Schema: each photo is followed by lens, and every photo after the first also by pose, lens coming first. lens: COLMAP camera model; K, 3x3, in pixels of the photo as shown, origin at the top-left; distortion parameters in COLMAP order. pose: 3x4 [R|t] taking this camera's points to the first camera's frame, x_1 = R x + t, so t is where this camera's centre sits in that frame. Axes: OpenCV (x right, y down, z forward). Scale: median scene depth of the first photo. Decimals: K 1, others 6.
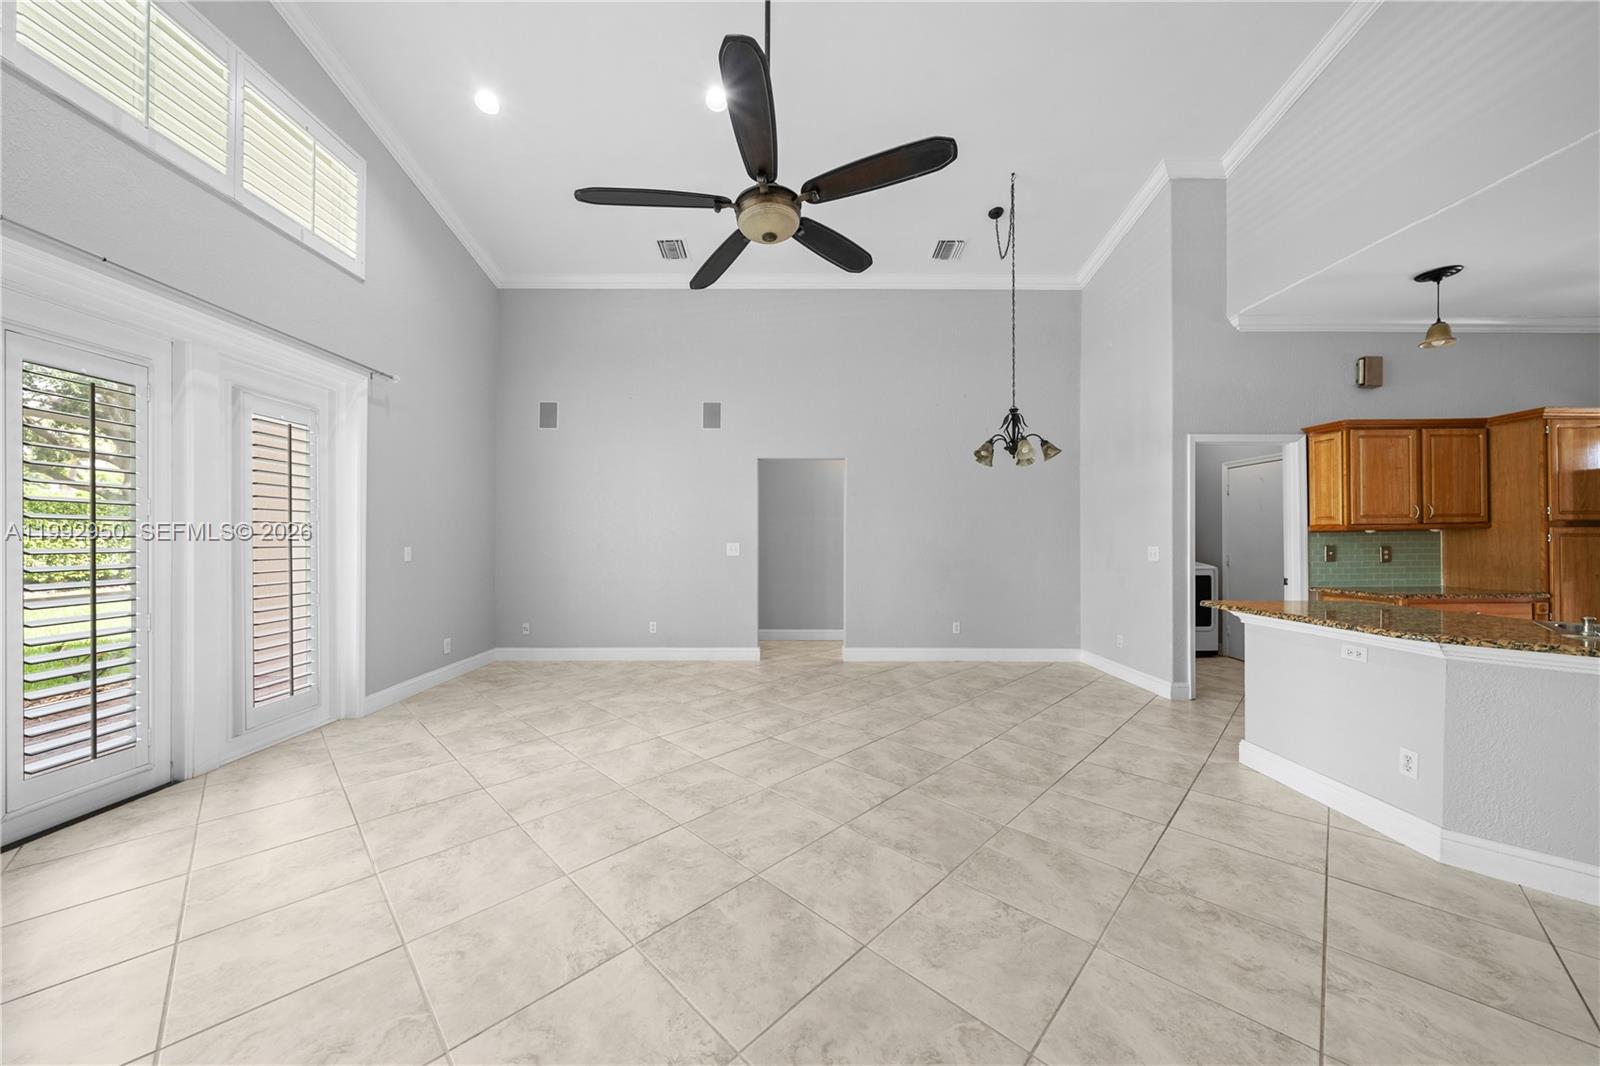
lens RADIAL K [[543.0, 0, 784.5], [0, 543.0, 536.6], [0, 0, 1]] dist [-0.004790, -0.000562]
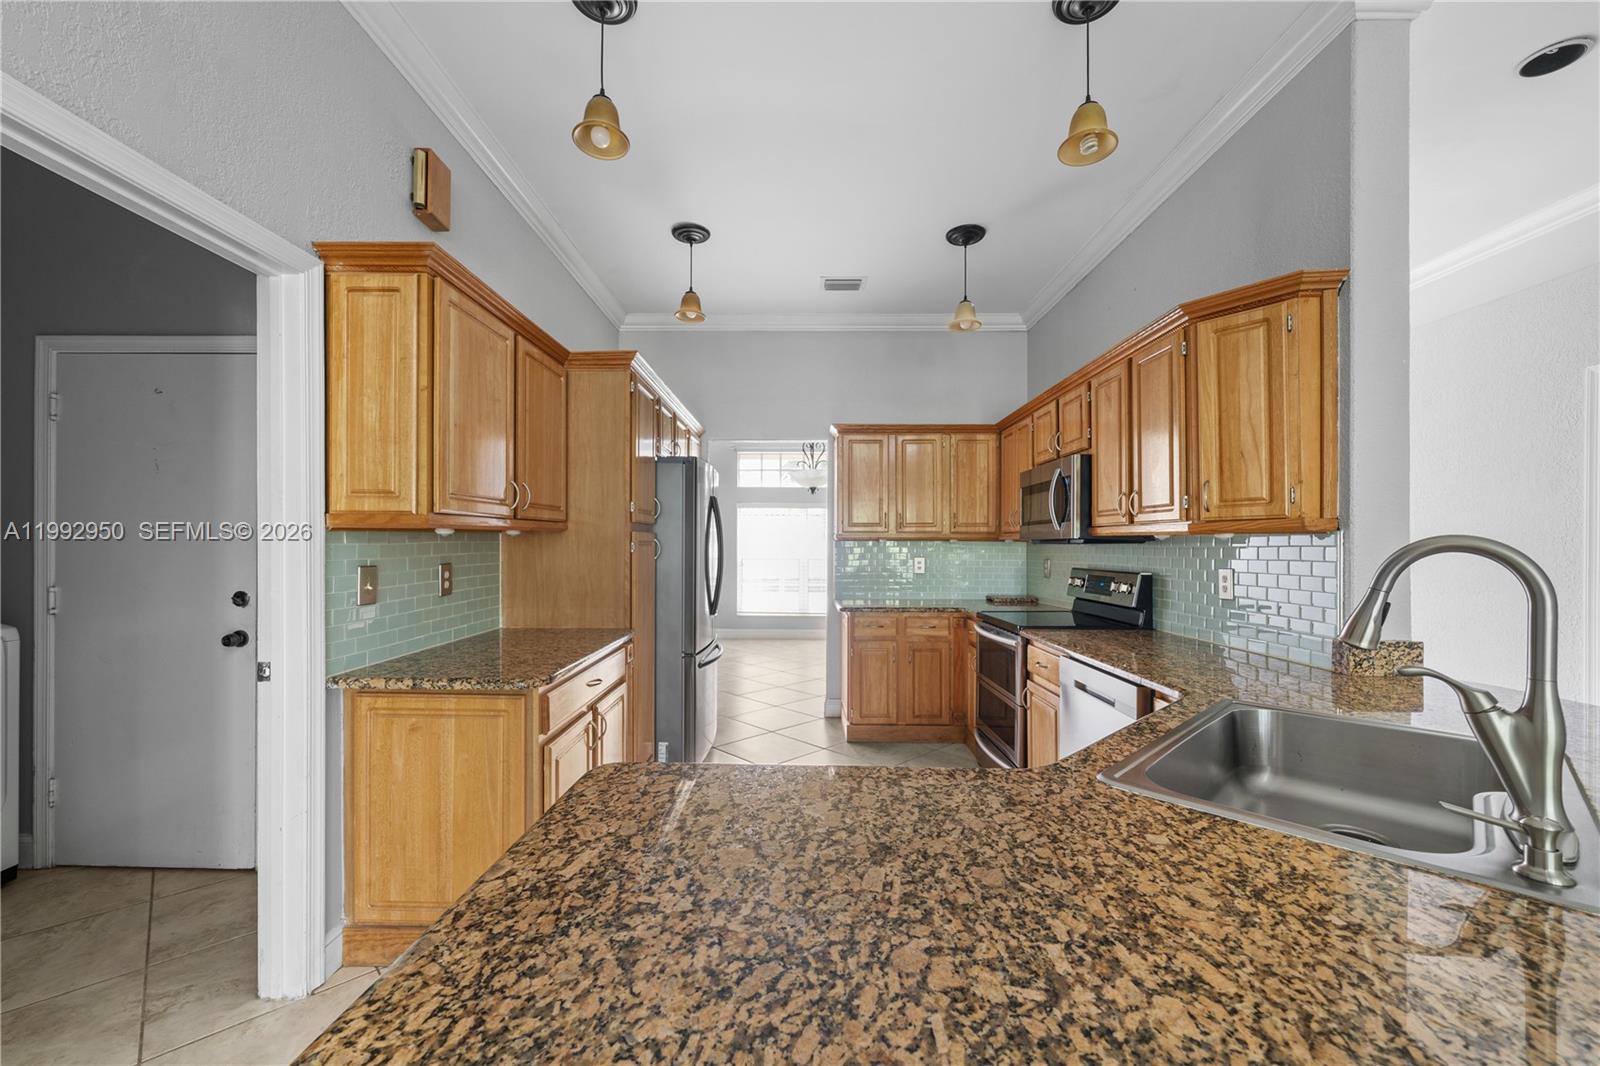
lens RADIAL K [[629.5, 0, 794.8], [0, 629.5, 547.7], [0, 0, 1]] dist [-0.001816, -0.000282]
pose [[0.002992, -0.001758, 0.999994, 0.583792], [-0.011651, 0.999931, 0.001793, -0.000732], [-0.999928, -0.011656, 0.002972, 0.732014]]
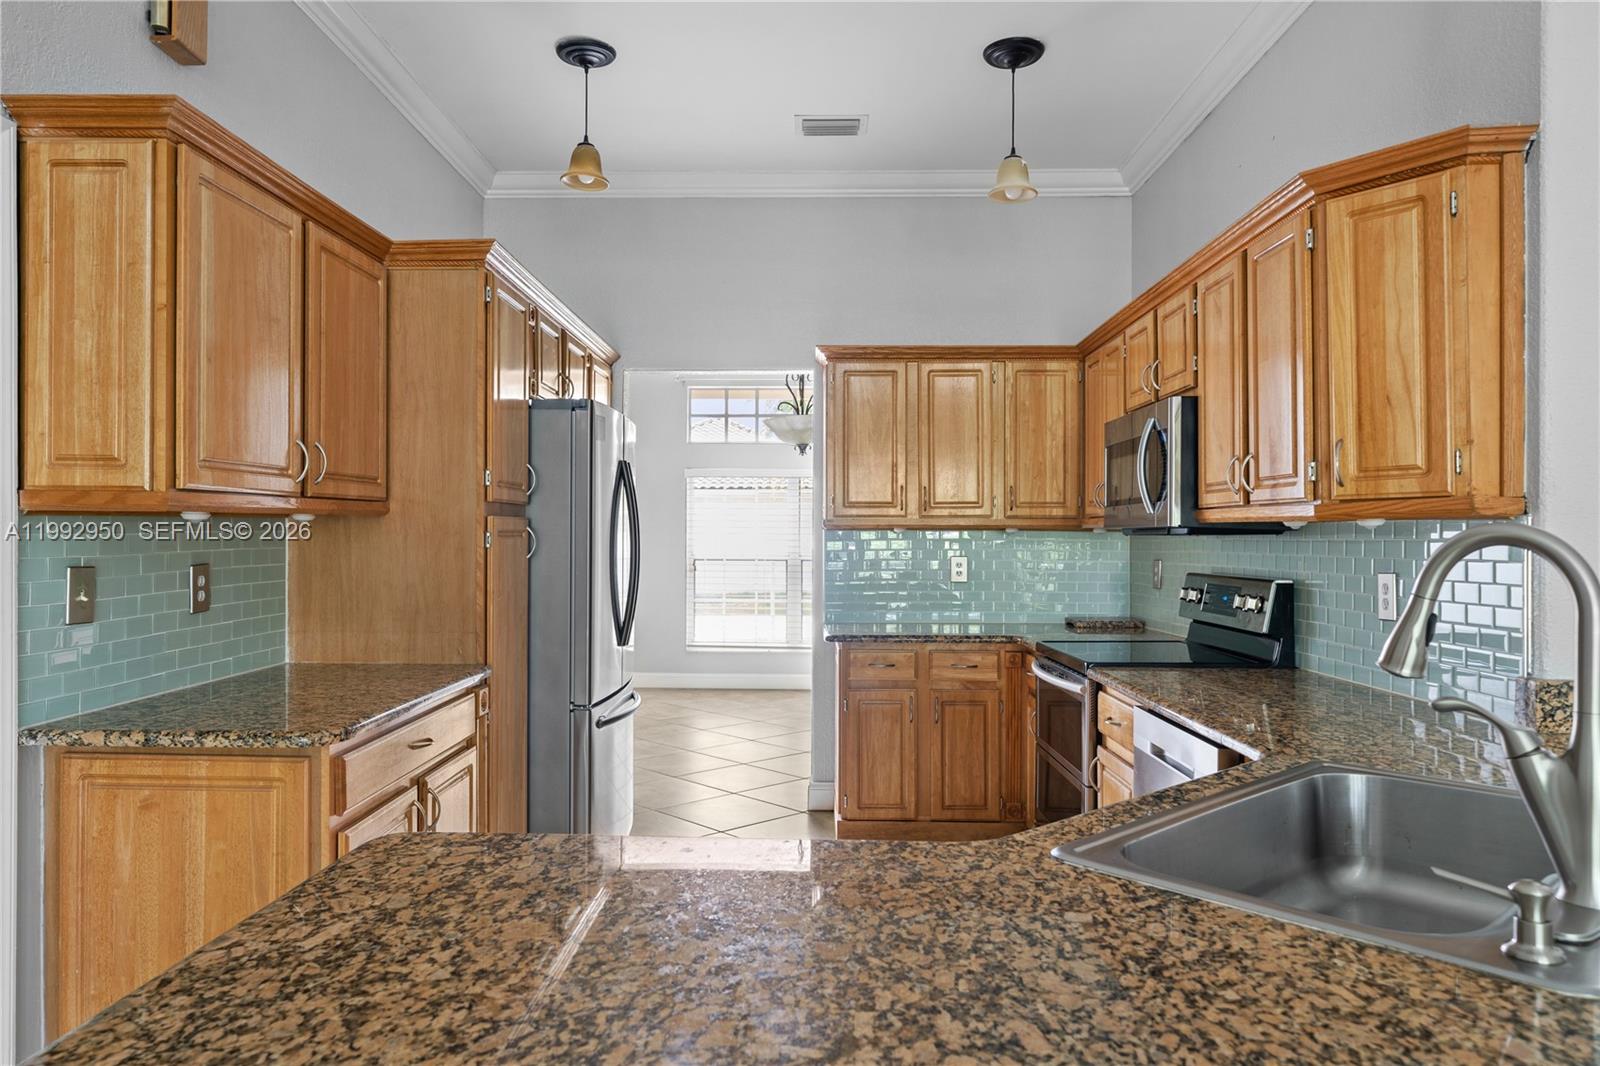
lens RADIAL K [[1049.7, 0, 788.0], [0, 1049.7, 538.3], [0, 0, 1]] dist [-0.001058, 0.002759]
pose [[0.016543, 0.001319, 0.999862, 0.522922], [-0.012333, 0.999923, -0.001115, -0.000739], [-0.999787, -0.012313, 0.016558, 0.682245]]
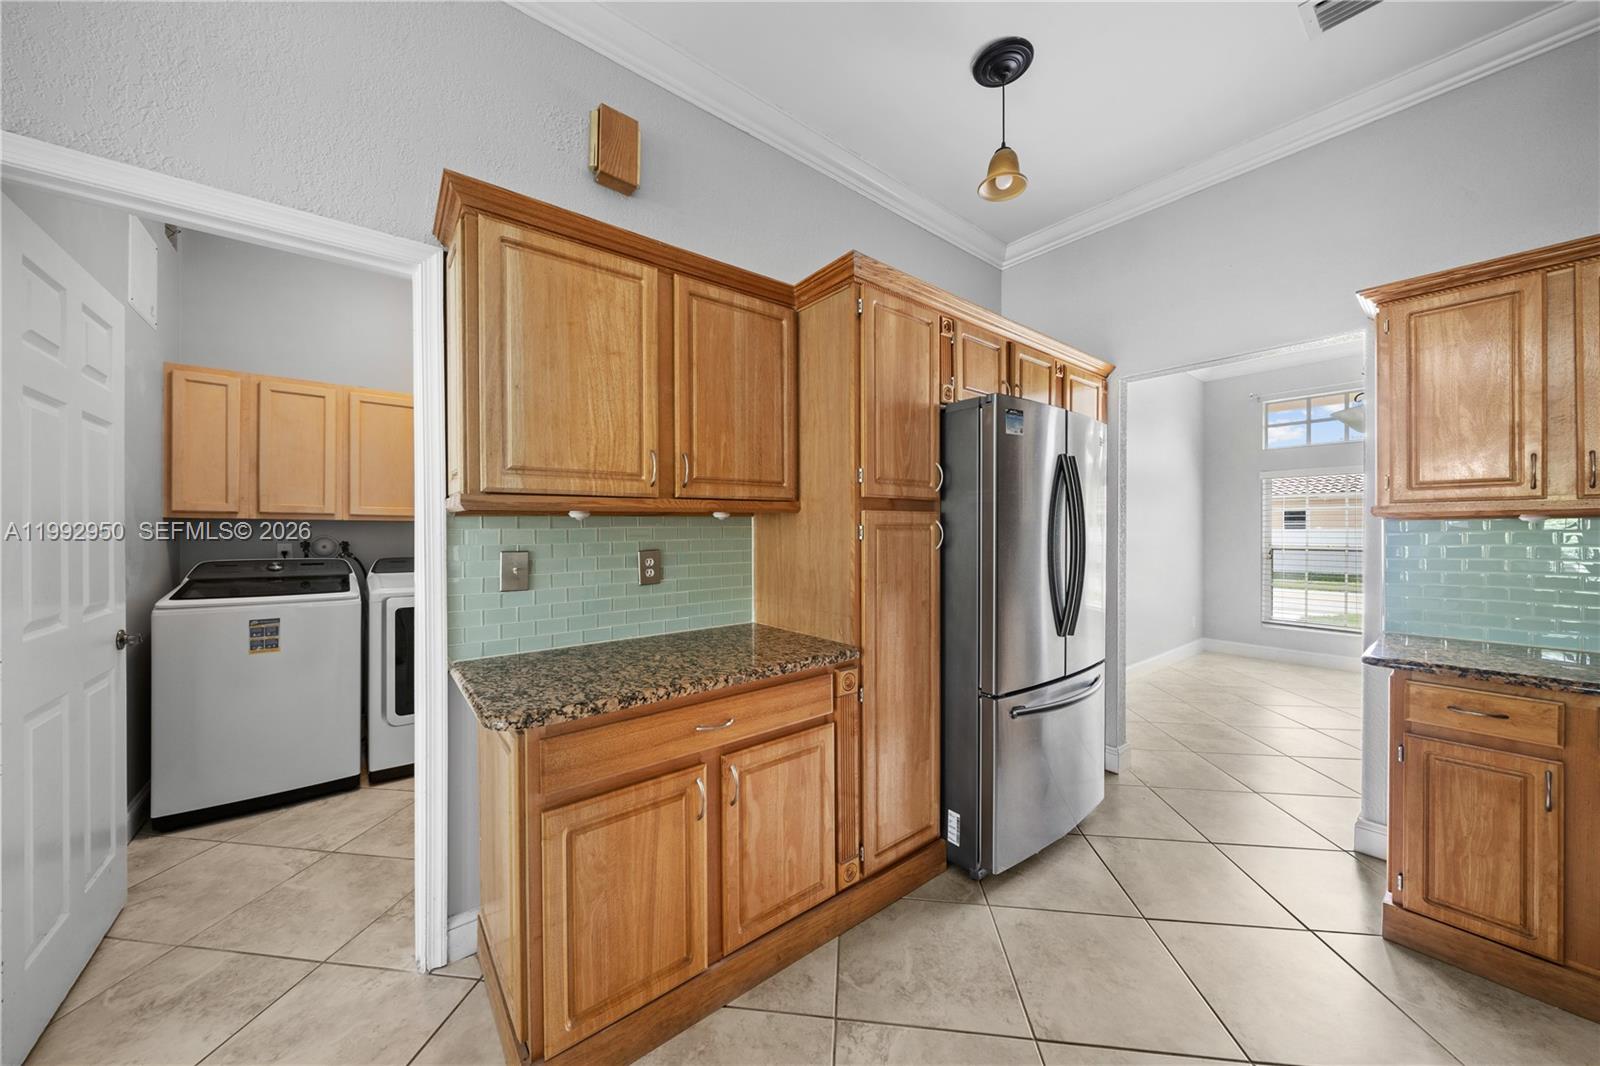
lens RADIAL K [[543.0, 0, 799.9], [0, 543.0, 530.9], [0, 0, 1]] dist [-0.004790, -0.000562]
pose [[0.779578, 0.001124, 0.626304, 0.996629], [-0.006657, 0.999957, 0.006492, -0.001424], [-0.626270, -0.009231, 0.779552, 0.605603]]
